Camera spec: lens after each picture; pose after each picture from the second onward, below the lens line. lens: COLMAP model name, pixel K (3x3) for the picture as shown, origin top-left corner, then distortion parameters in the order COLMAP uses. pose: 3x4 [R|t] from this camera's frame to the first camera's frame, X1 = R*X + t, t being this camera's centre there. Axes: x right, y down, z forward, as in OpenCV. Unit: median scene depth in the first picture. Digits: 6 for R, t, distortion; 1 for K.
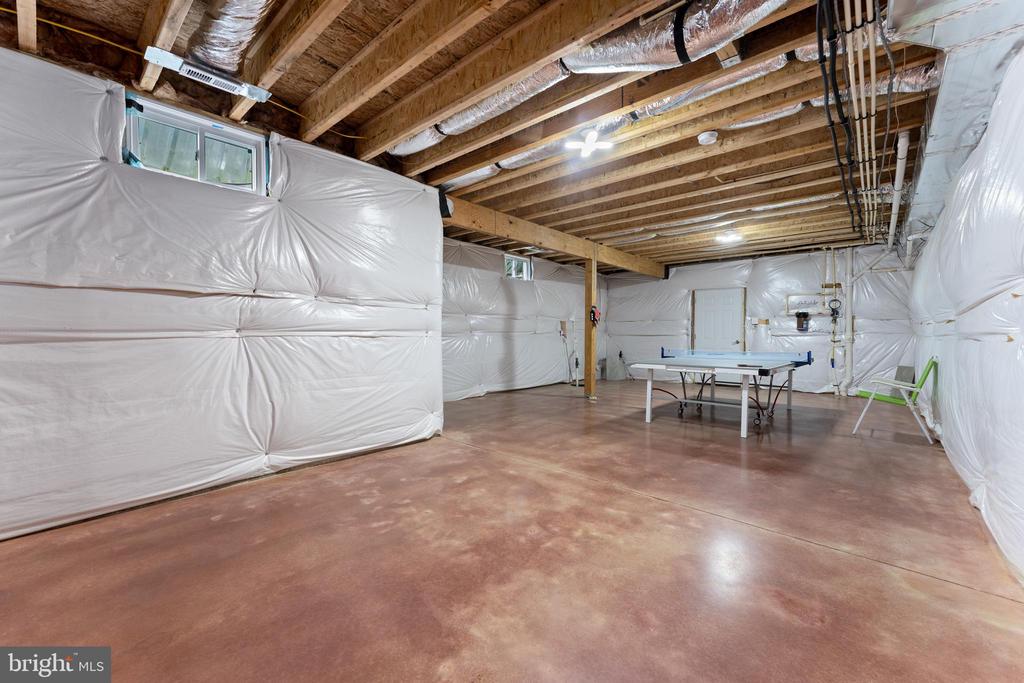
lens RADIAL K [[422.9, 0, 508.4], [0, 422.9, 340.3], [0, 0, 1]] dist [-0.006601, 0.000585]
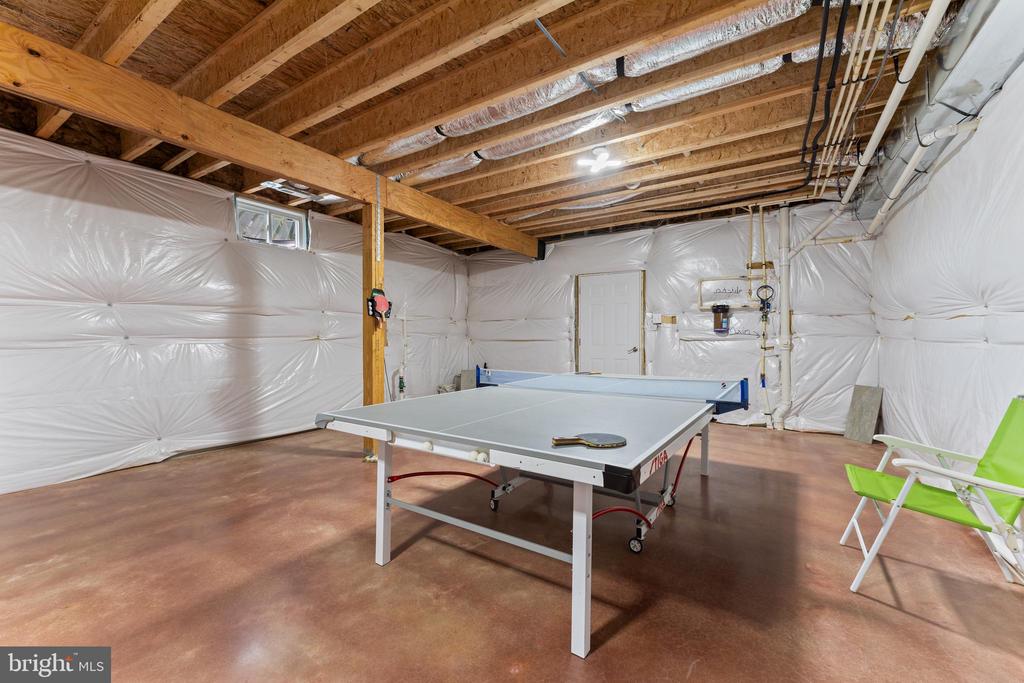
lens RADIAL K [[422.9, 0, 514.6], [0, 422.9, 340.1], [0, 0, 1]] dist [-0.006601, 0.000585]
pose [[0.986452, -0.006689, 0.163911, 0.268476], [0.008063, 0.999938, -0.007722, -0.008444], [-0.163849, 0.008939, 0.986445, 0.399842]]
